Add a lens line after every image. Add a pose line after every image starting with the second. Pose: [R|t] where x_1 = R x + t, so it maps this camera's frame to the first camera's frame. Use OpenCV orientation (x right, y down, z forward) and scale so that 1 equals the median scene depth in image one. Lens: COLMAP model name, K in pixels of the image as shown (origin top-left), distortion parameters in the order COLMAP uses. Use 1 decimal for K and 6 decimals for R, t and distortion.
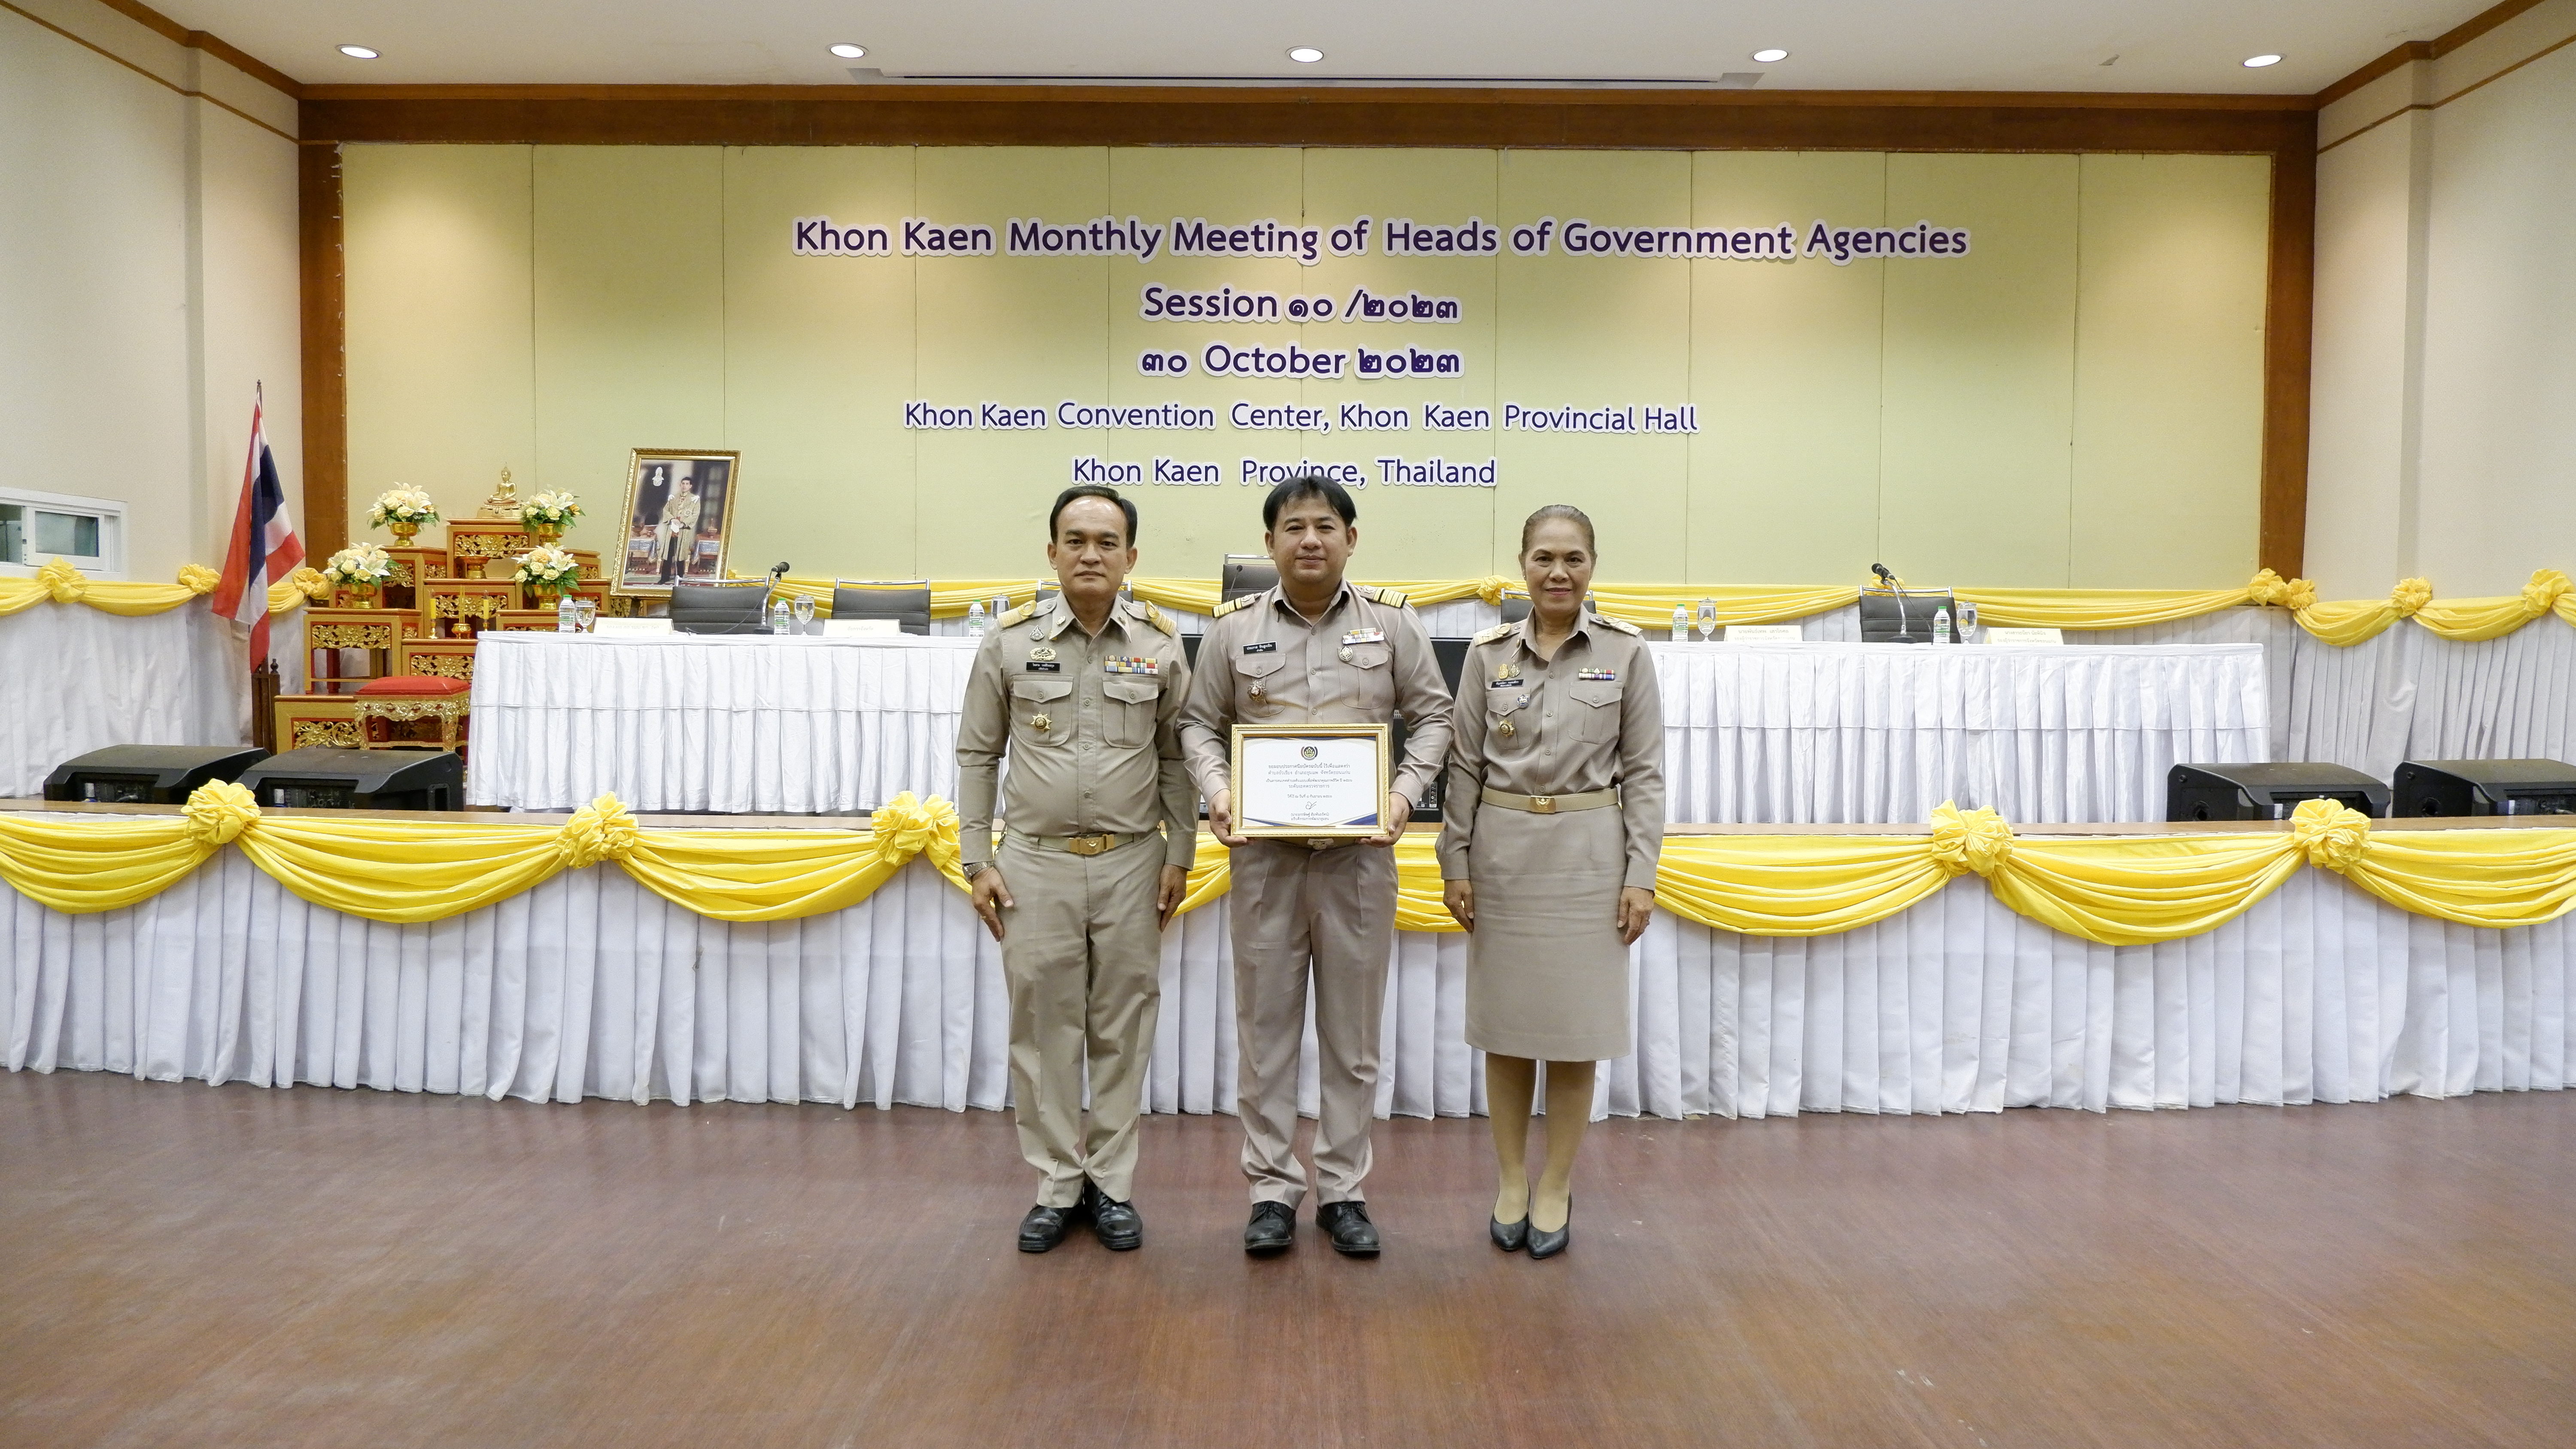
lens RADIAL K [[1686.4, 0, 1288.8], [0, 1686.4, 726.2], [0, 0, 1]] dist [-0.010081, -0.002162]
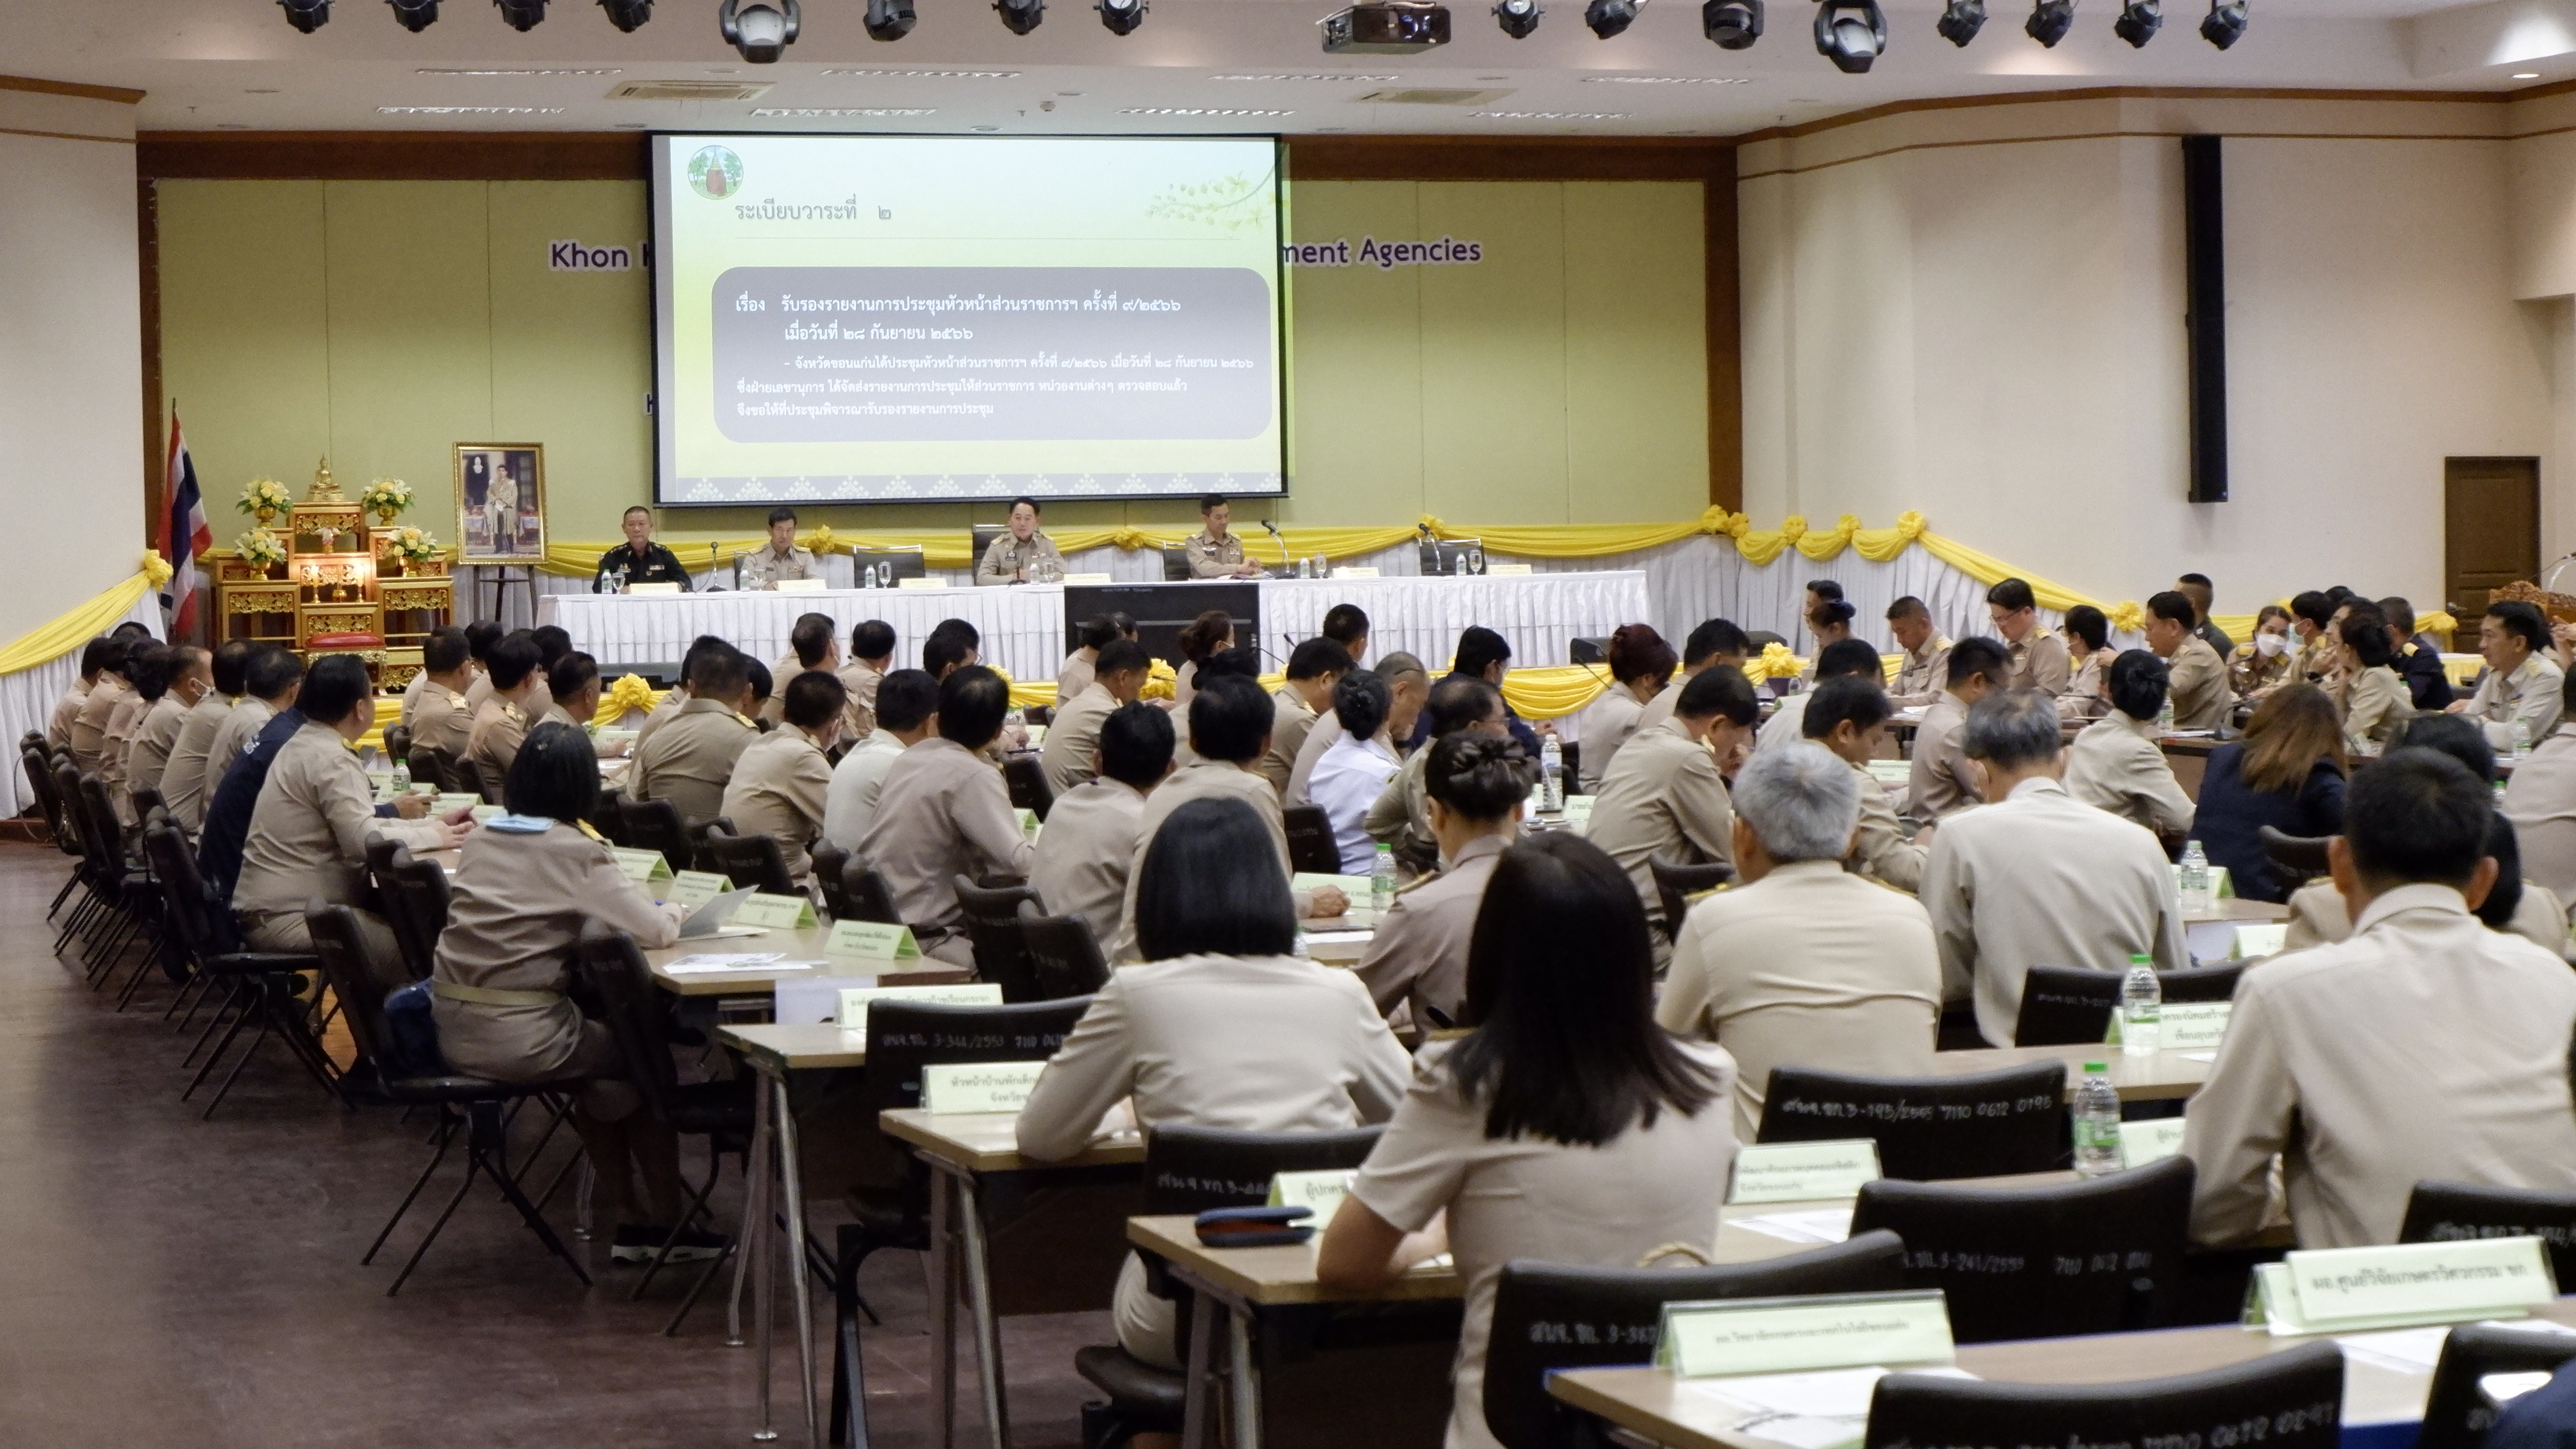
lens RADIAL K [[5169.6, 0, 1294.1], [0, 5169.6, 726.0], [0, 0, 1]] dist [-0.024419, -0.146182]
pose [[0.953607, -0.036899, 0.298786, -1.248452], [0.041250, 0.999115, -0.008268, 0.128786], [-0.298216, 0.020210, 0.954284, -3.670499]]
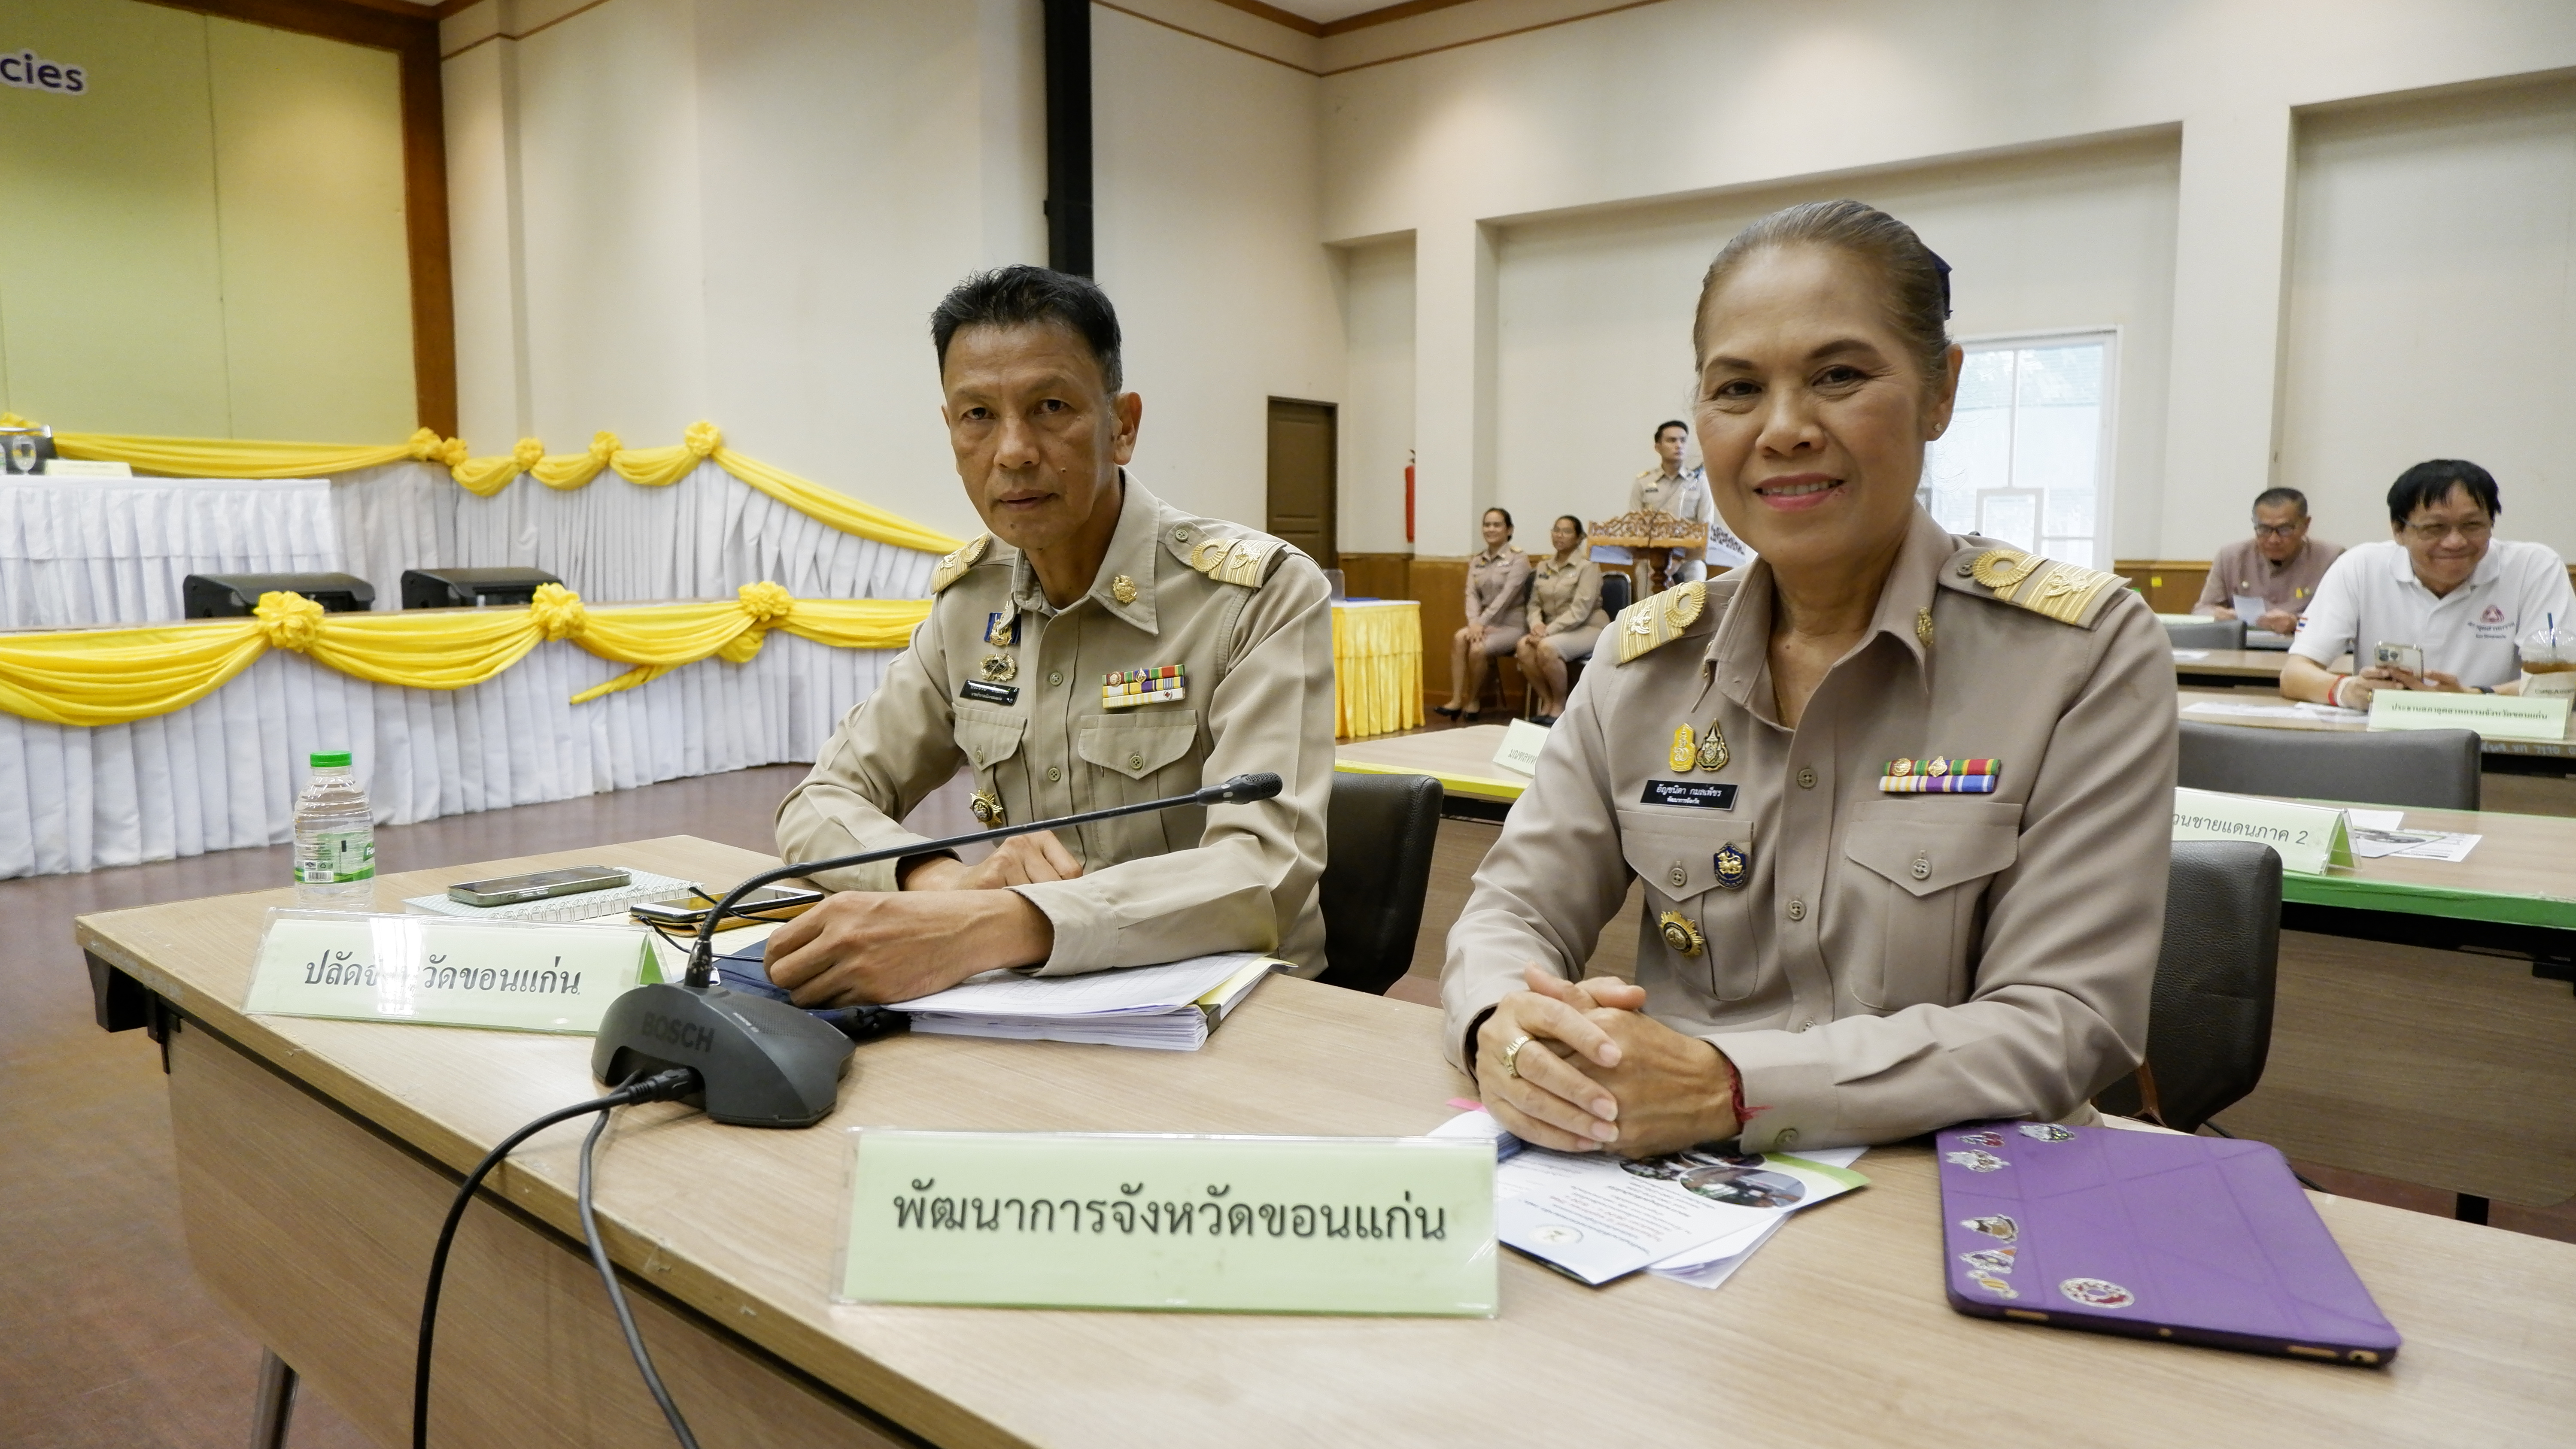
lens RADIAL K [[1686.4, 0, 1288.8], [0, 1686.4, 726.2], [0, 0, 1]] dist [-0.010081, -0.002162]
pose [[0.643242, -0.091231, 0.760208, 0.108359], [0.042008, 0.995585, 0.083934, 0.049501], [-0.764509, -0.022055, 0.644235, -0.248852]]
